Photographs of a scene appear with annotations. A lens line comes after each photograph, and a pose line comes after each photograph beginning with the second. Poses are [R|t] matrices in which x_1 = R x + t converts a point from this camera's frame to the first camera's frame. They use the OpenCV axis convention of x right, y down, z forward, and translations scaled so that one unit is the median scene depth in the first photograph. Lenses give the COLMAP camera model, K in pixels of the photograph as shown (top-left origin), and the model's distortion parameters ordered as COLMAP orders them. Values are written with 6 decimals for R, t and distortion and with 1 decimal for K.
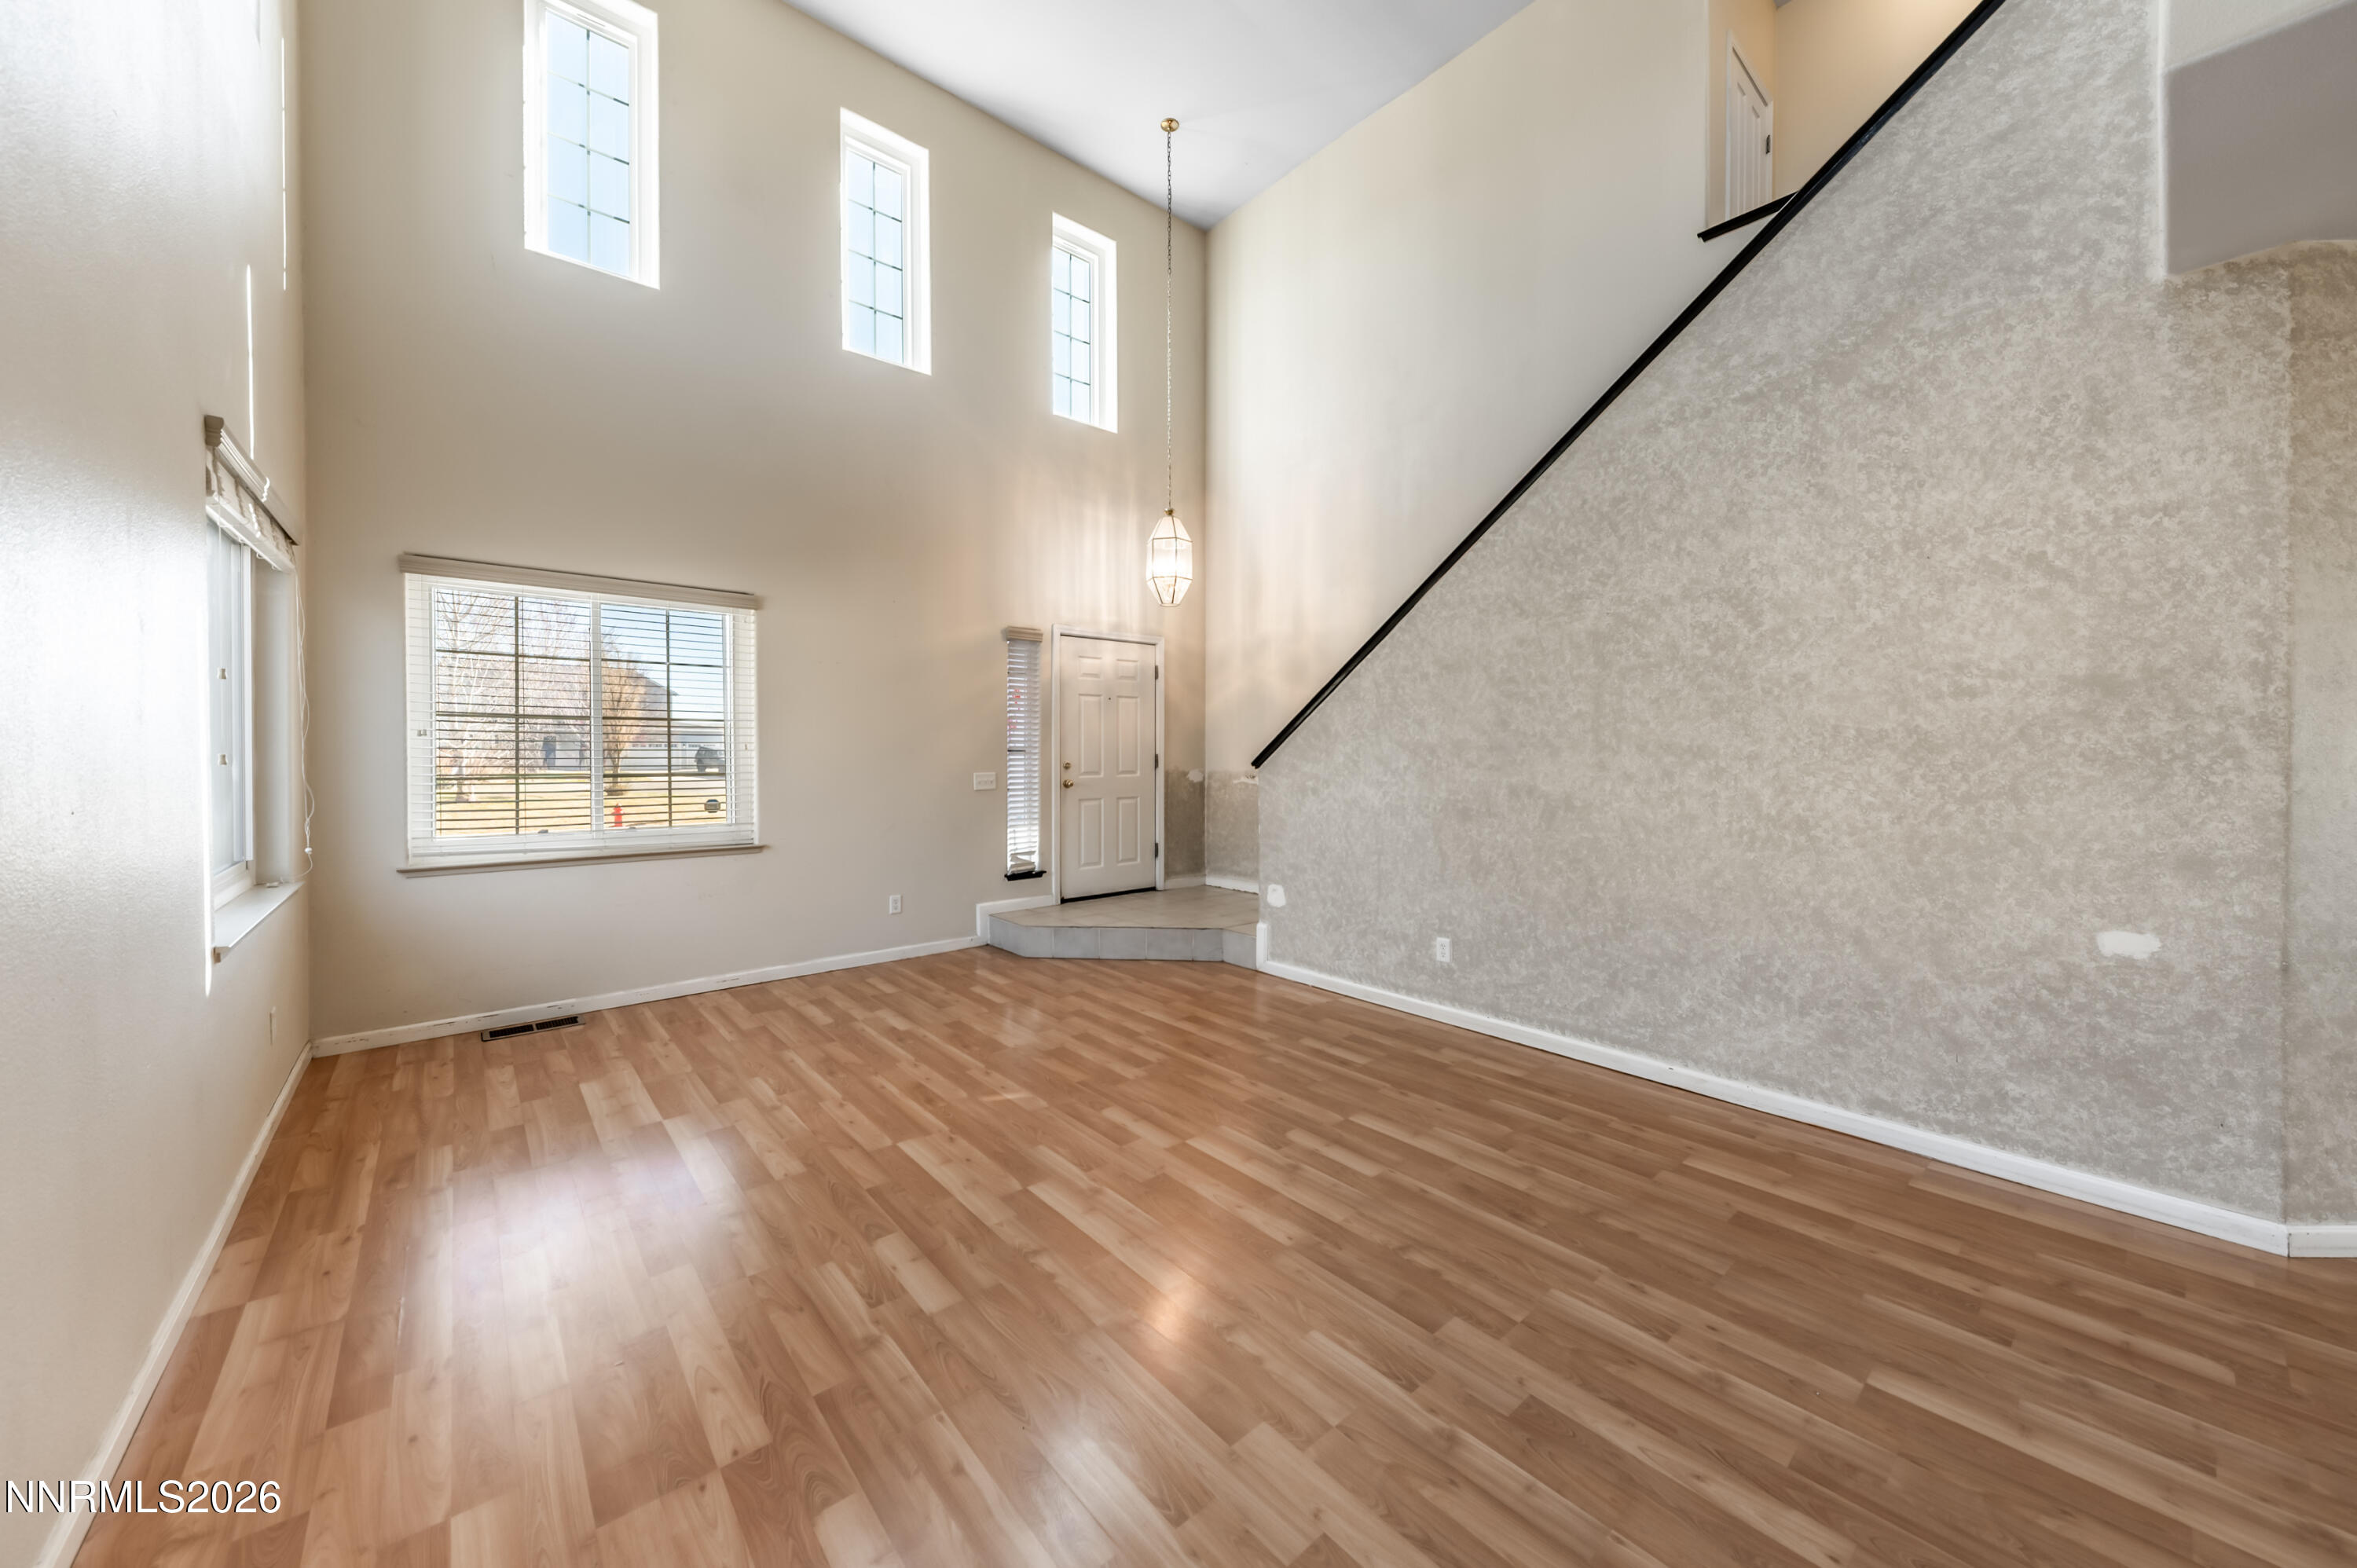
lens RADIAL K [[819.7, 0, 1216.9], [0, 819.7, 757.2], [0, 0, 1]] dist [0.006401, -0.001789]
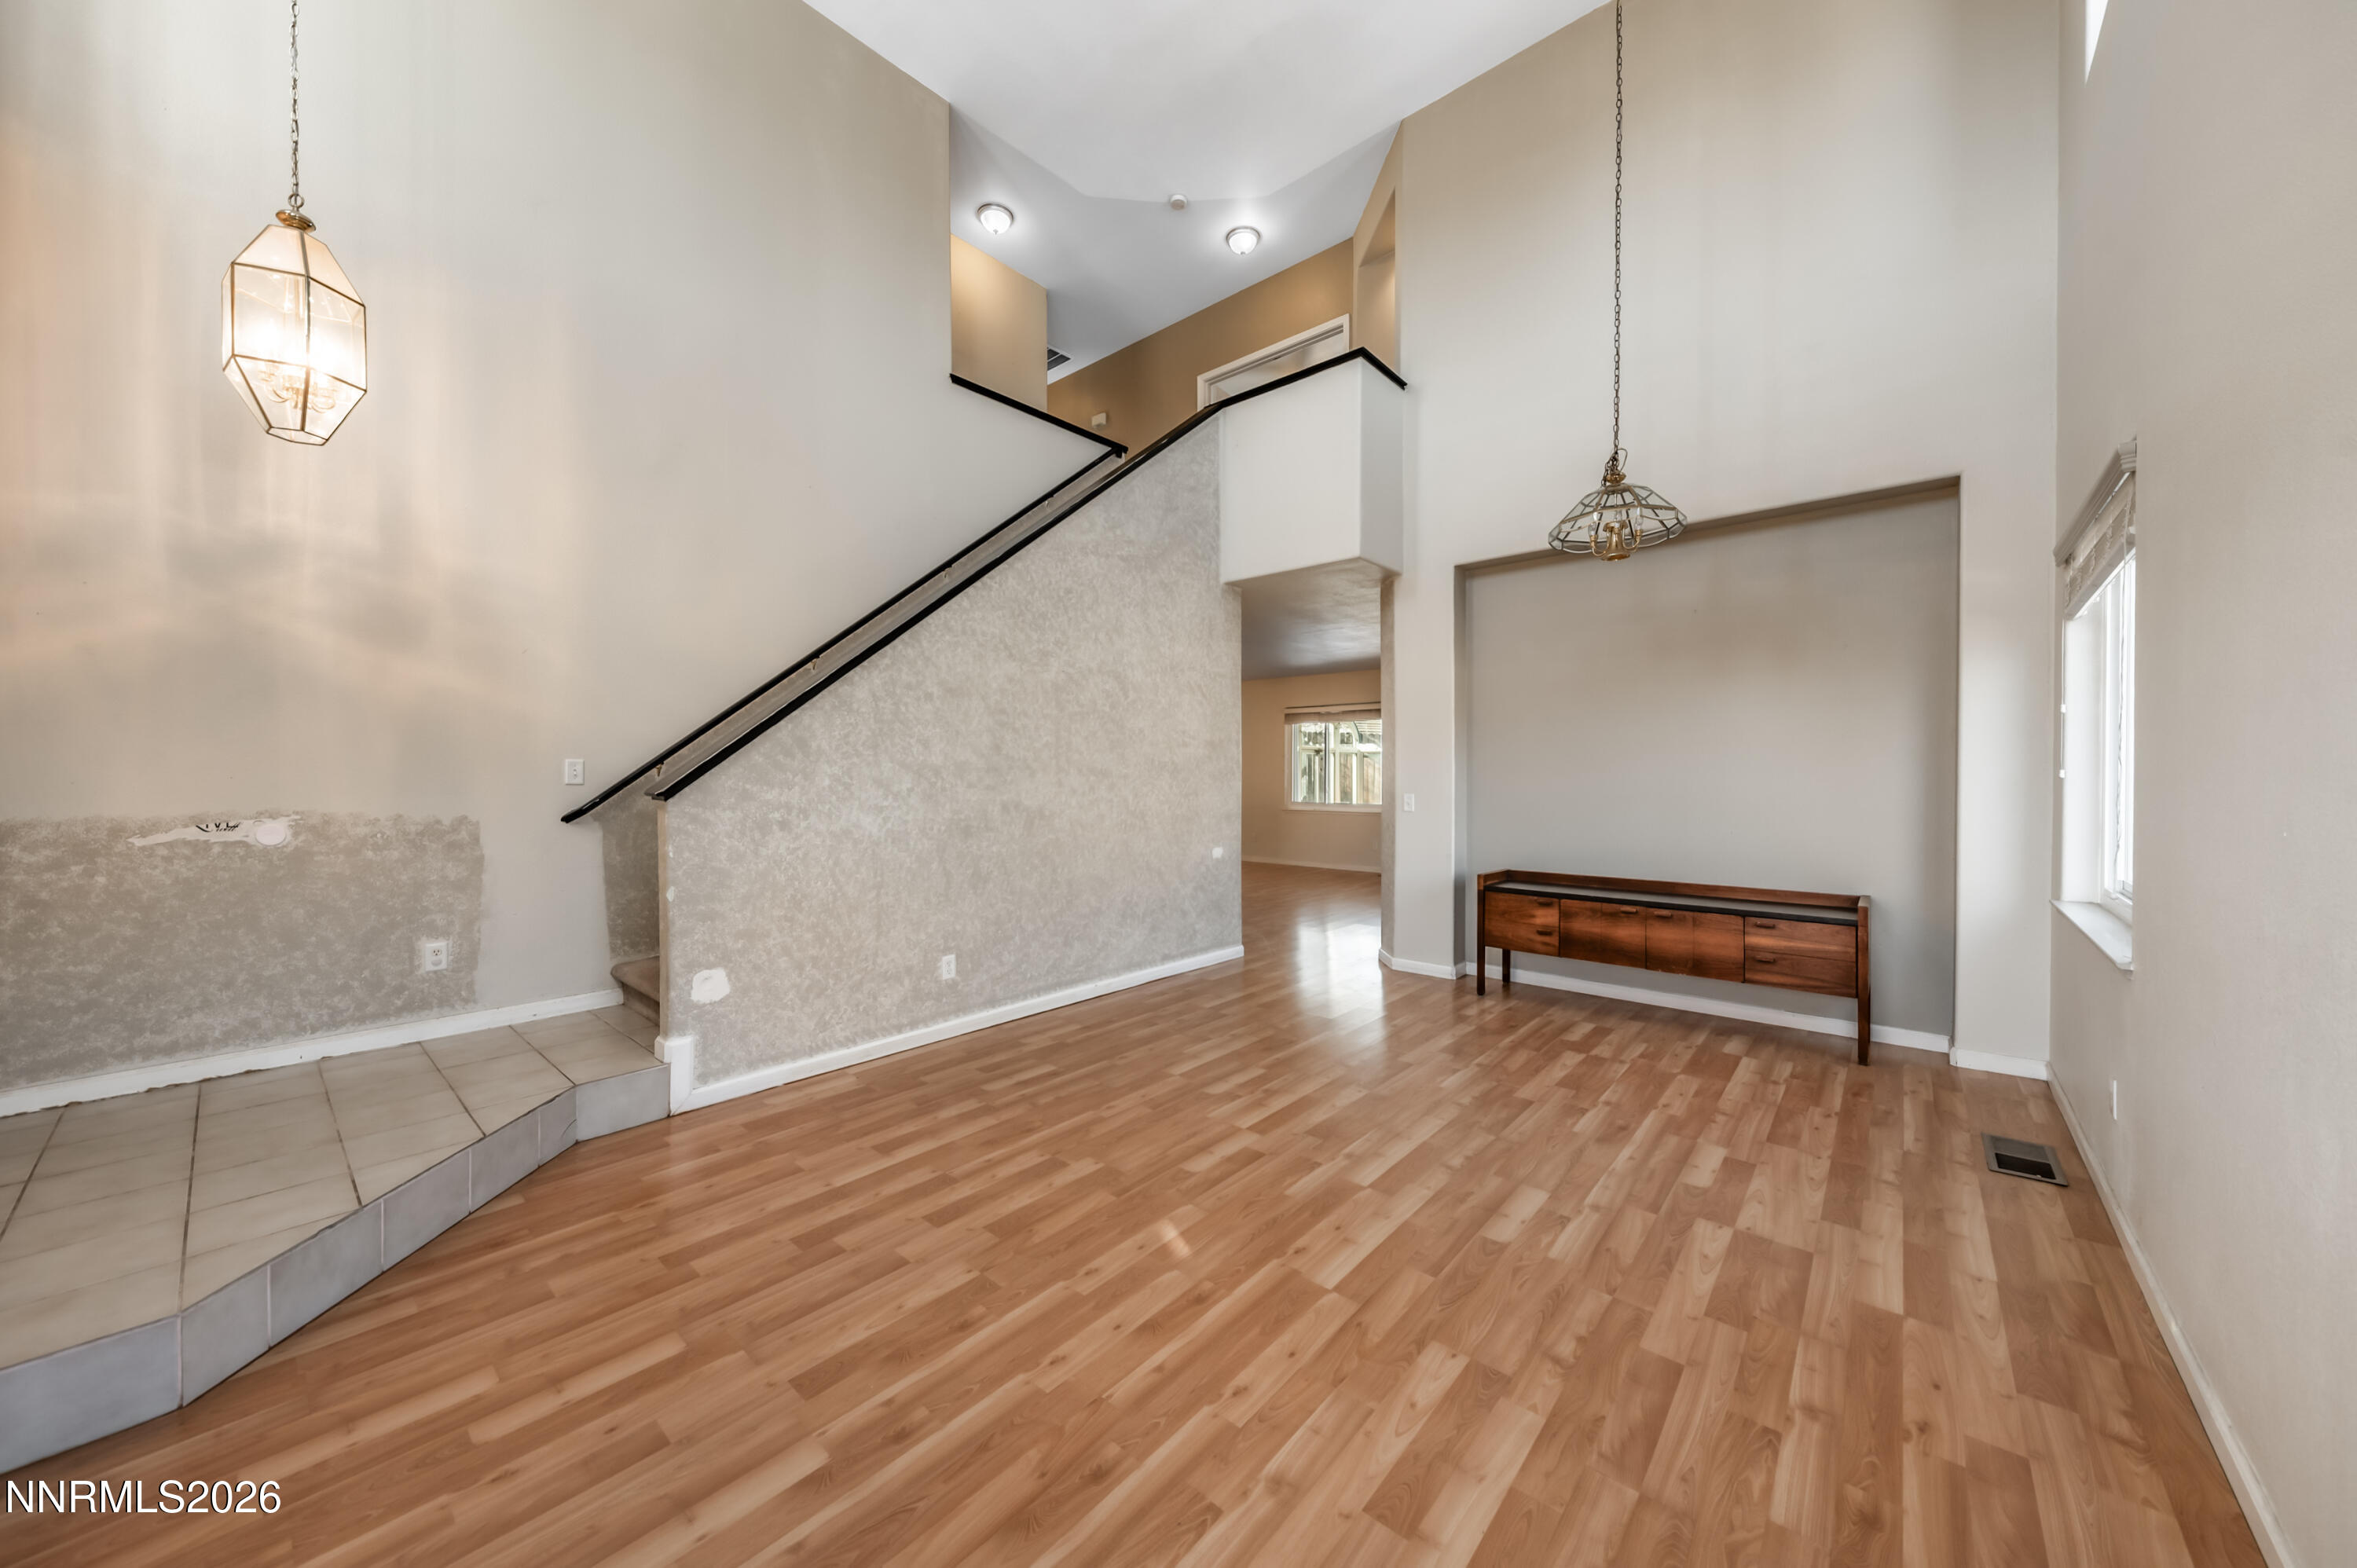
lens RADIAL K [[819.7, 0, 1165.3], [0, 819.7, 779.6], [0, 0, 1]] dist [0.006401, -0.001789]
pose [[-0.100669, -0.007613, 0.994891, -0.870251], [0.006443, 0.999945, 0.008304, -0.006216], [-0.994899, 0.007246, -0.100614, 0.945837]]
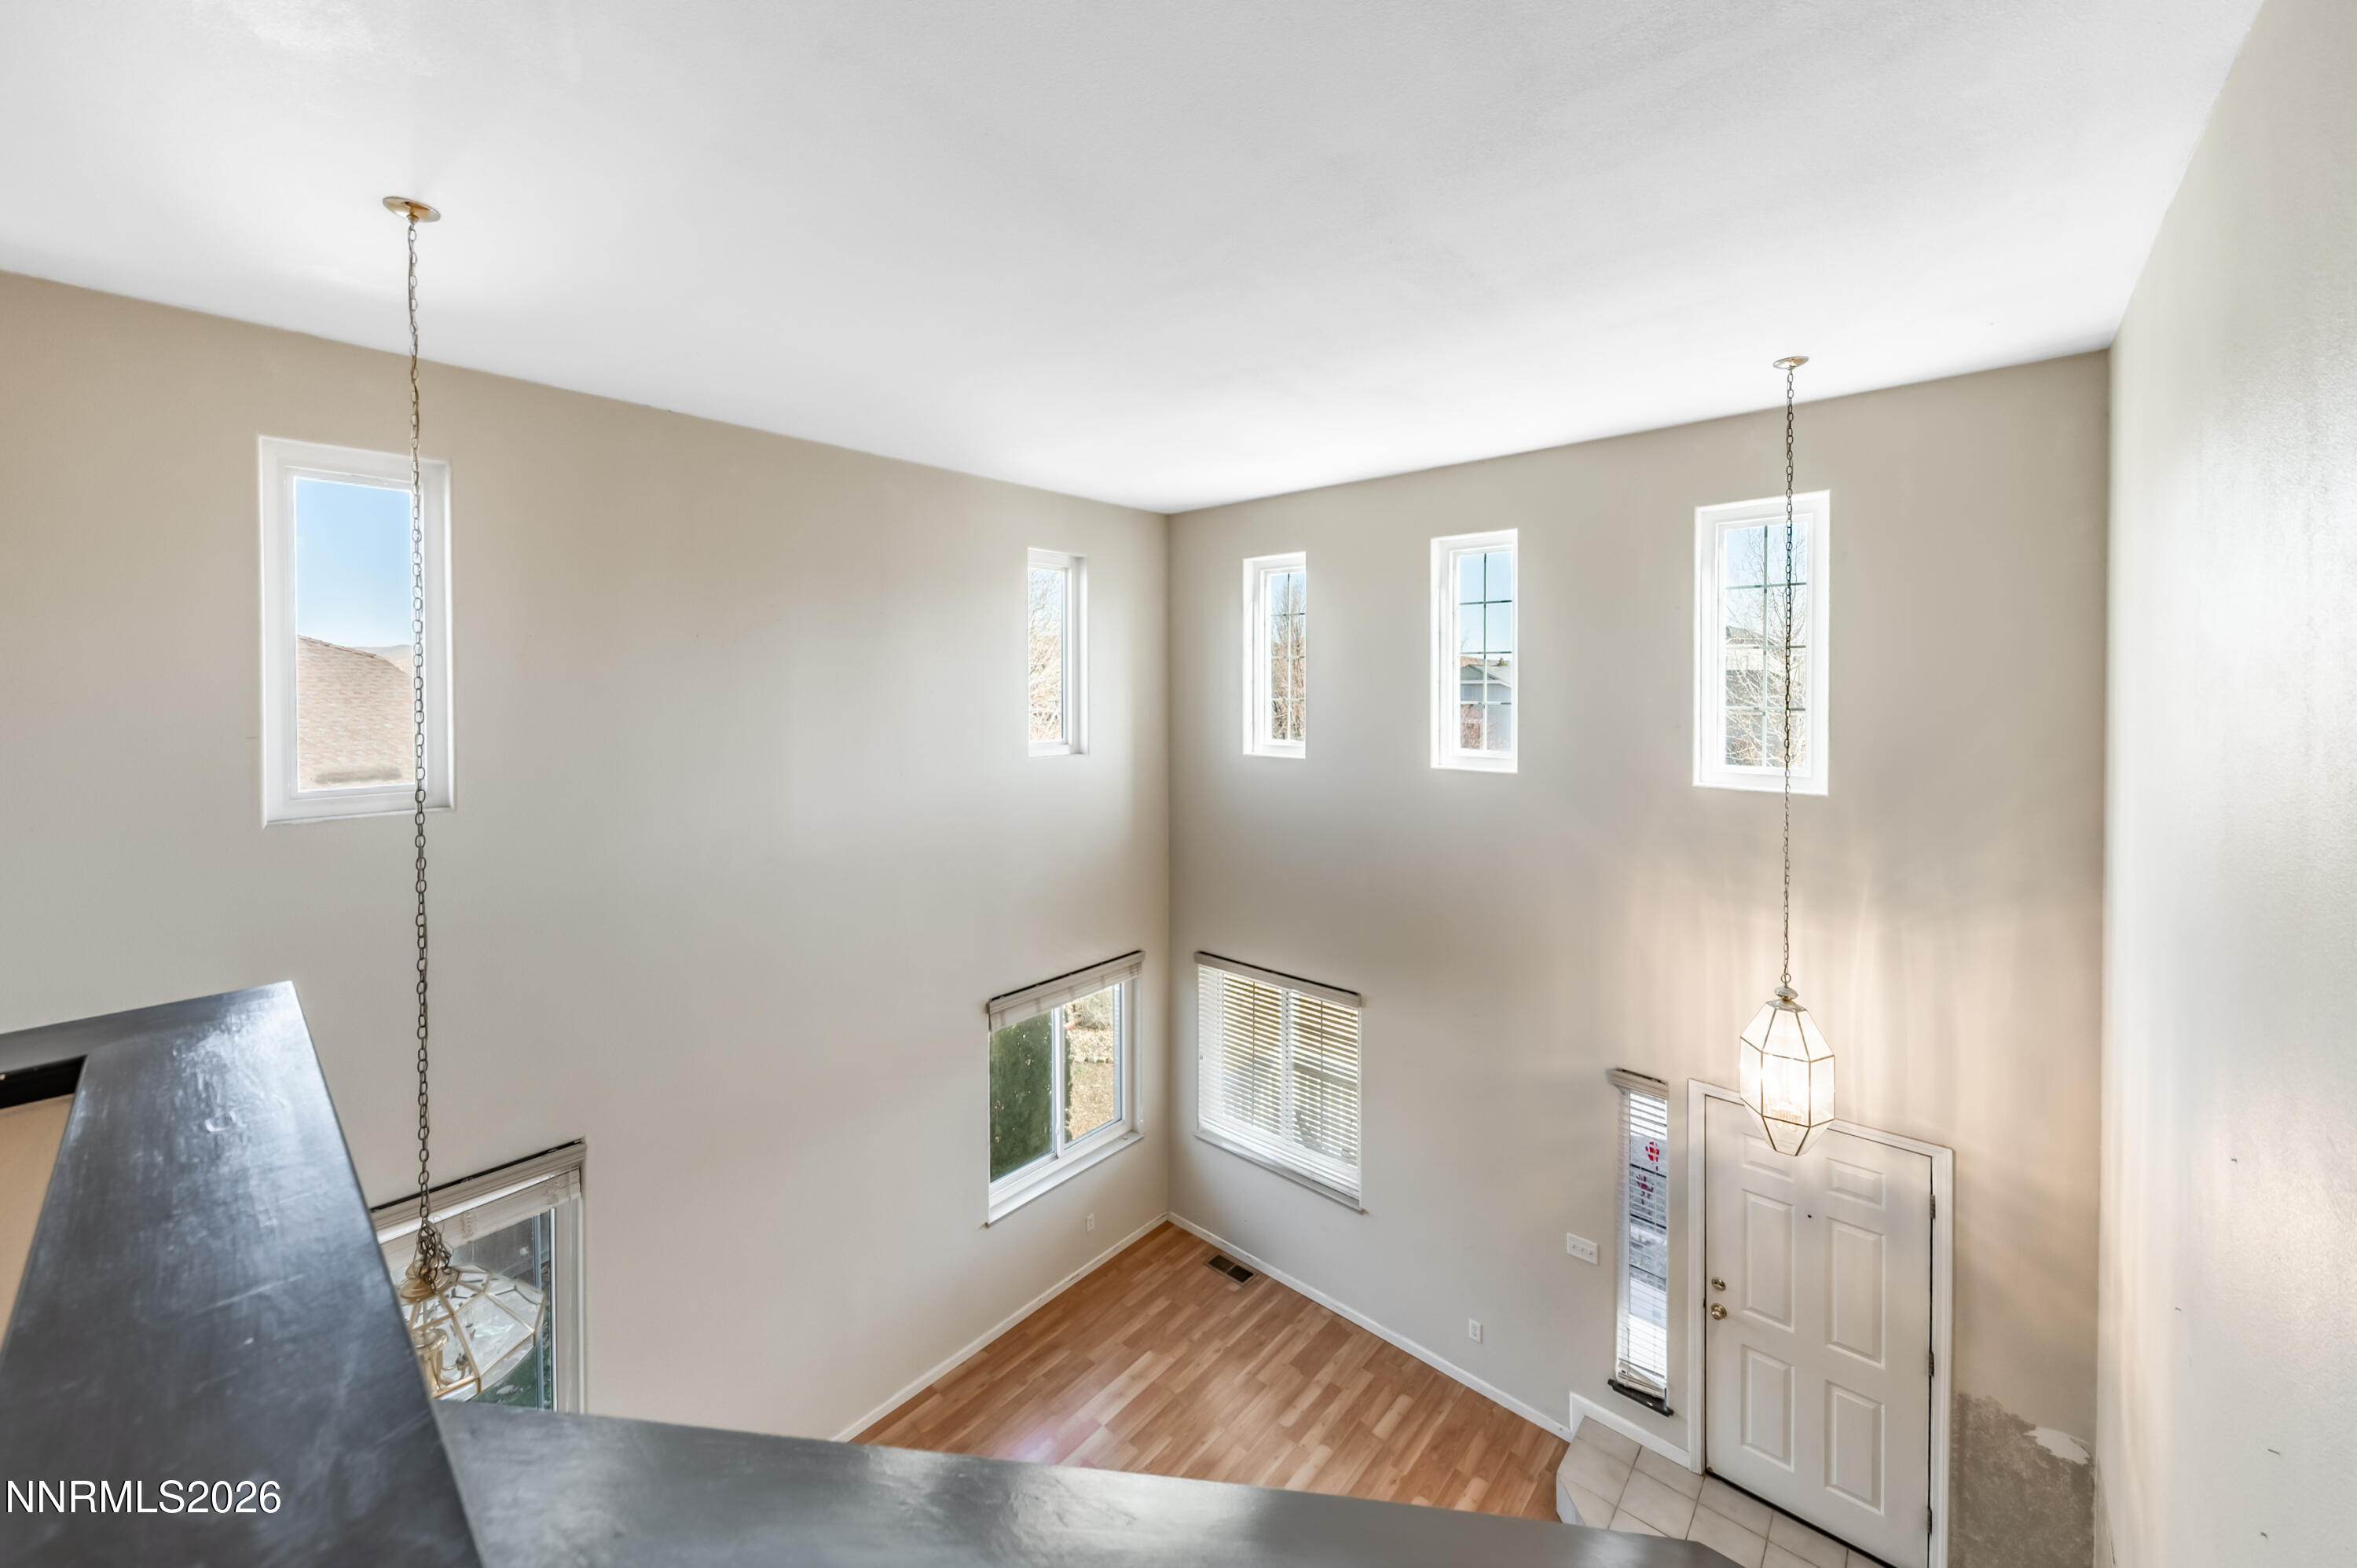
lens RADIAL K [[865.3, 0, 1173.7], [0, 865.3, 697.0], [0, 0, 1]] dist [-0.005776, -0.000217]
pose [[0.104592, 0.010312, -0.994462, 0.817231], [-0.011579, 0.999891, 0.009151, -0.817543], [0.994448, 0.010558, 0.104700, 0.774314]]
